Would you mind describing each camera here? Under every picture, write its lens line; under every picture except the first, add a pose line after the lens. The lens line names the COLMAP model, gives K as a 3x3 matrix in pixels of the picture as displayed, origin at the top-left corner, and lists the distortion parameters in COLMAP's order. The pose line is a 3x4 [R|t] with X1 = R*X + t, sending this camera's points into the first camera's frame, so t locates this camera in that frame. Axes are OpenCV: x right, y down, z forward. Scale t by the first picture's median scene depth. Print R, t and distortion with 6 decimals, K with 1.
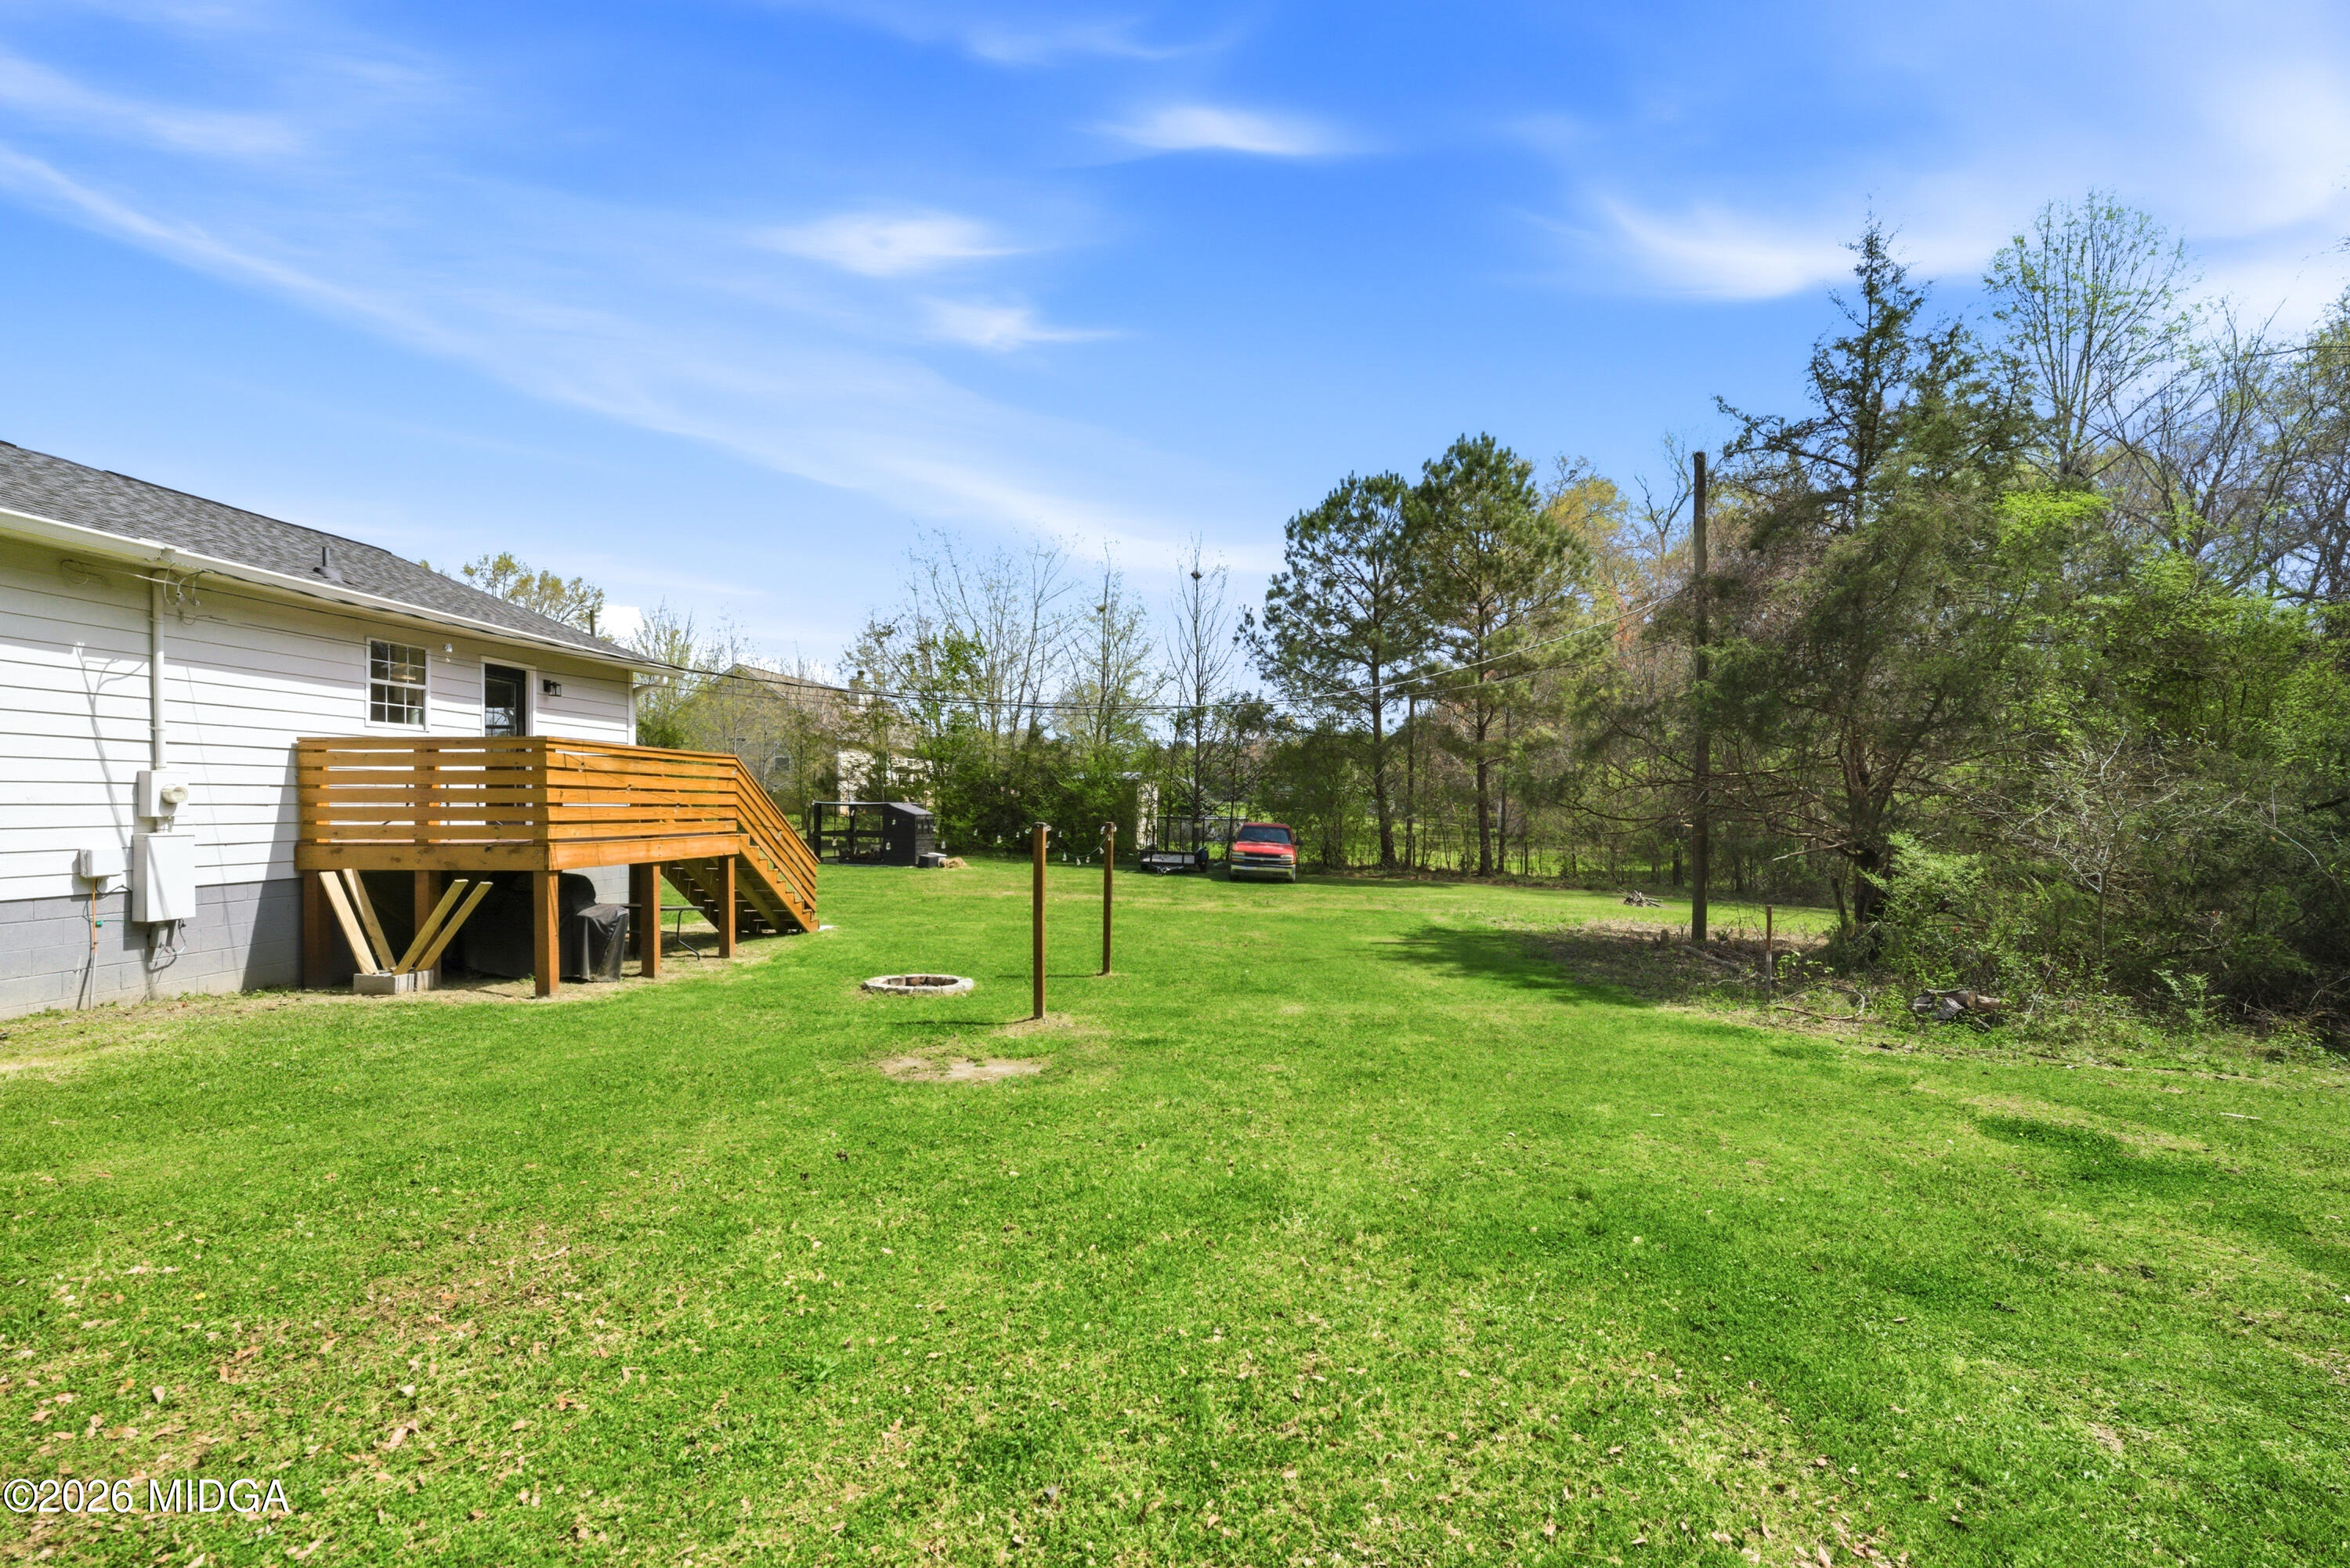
lens RADIAL K [[1038.8, 0, 1173.6], [0, 1038.8, 804.9], [0, 0, 1]] dist [0.003043, 0.000777]
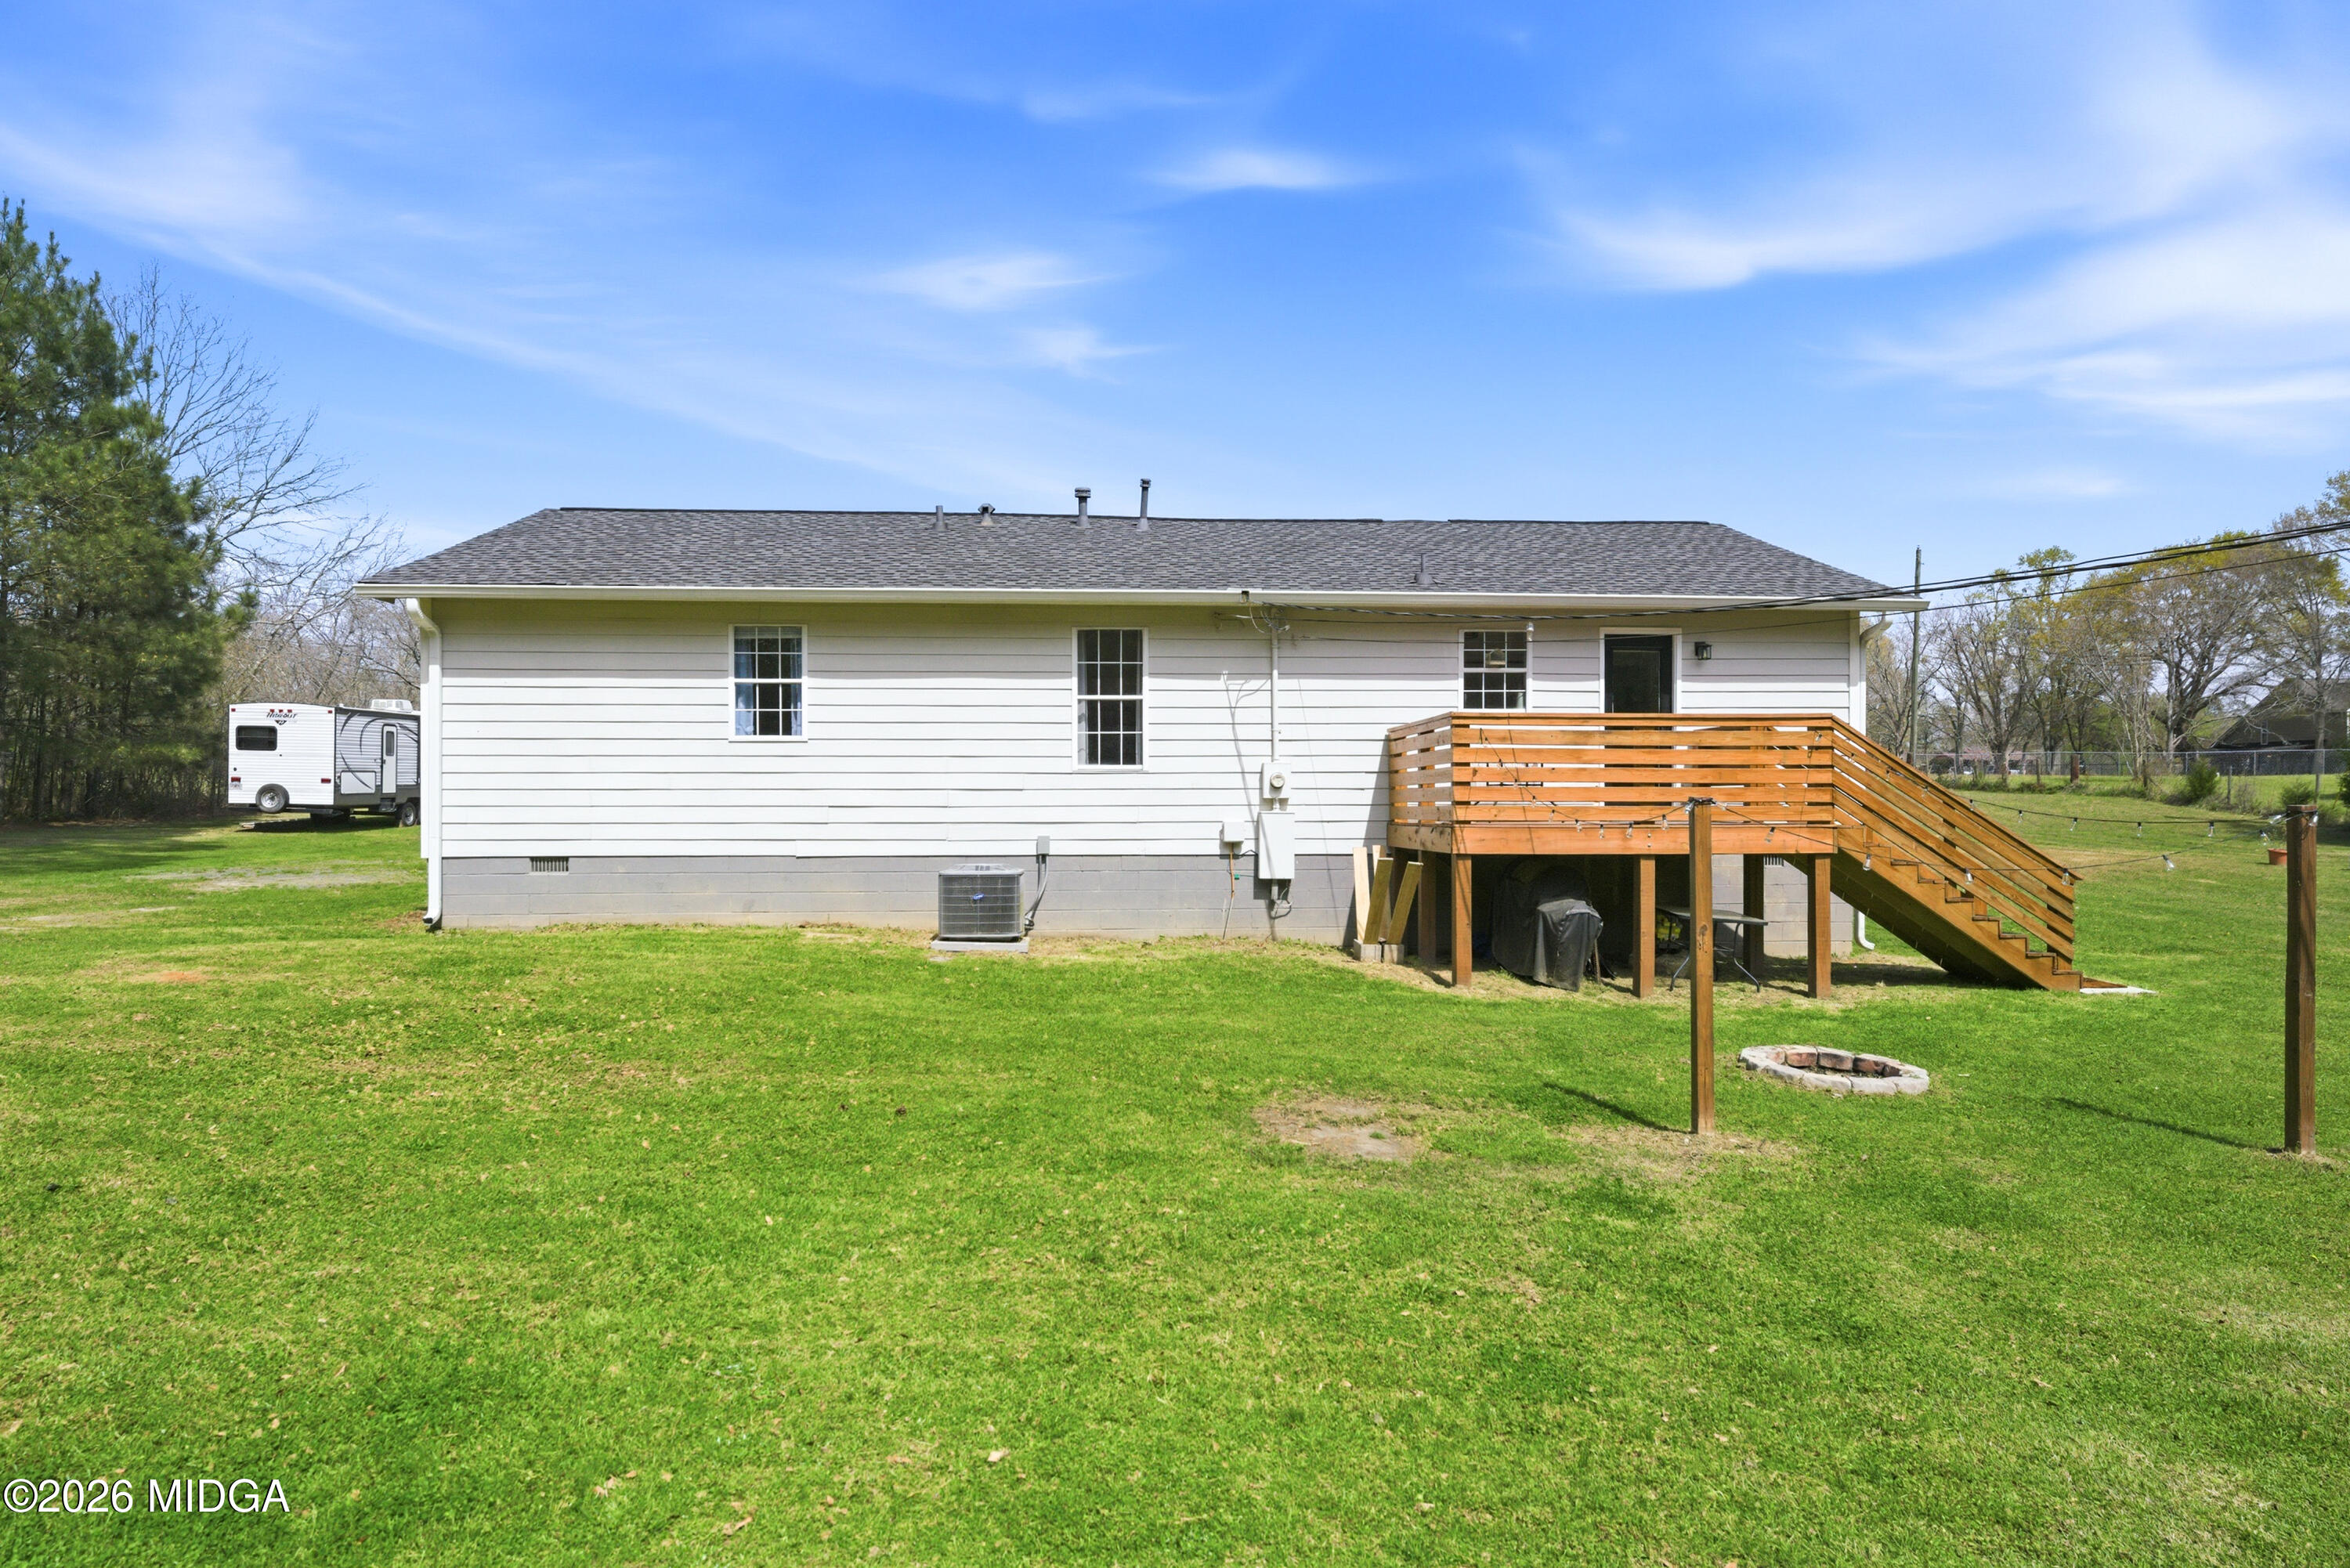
lens RADIAL K [[1289.4, 0, 1163.9], [0, 1289.4, 785.3], [0, 0, 1]] dist [-0.002668, -0.000639]
pose [[0.128545, -0.021617, -0.991468, 0.516389], [0.001213, 0.999765, -0.021641, 0.026213], [0.991703, 0.001579, 0.128541, 0.583586]]
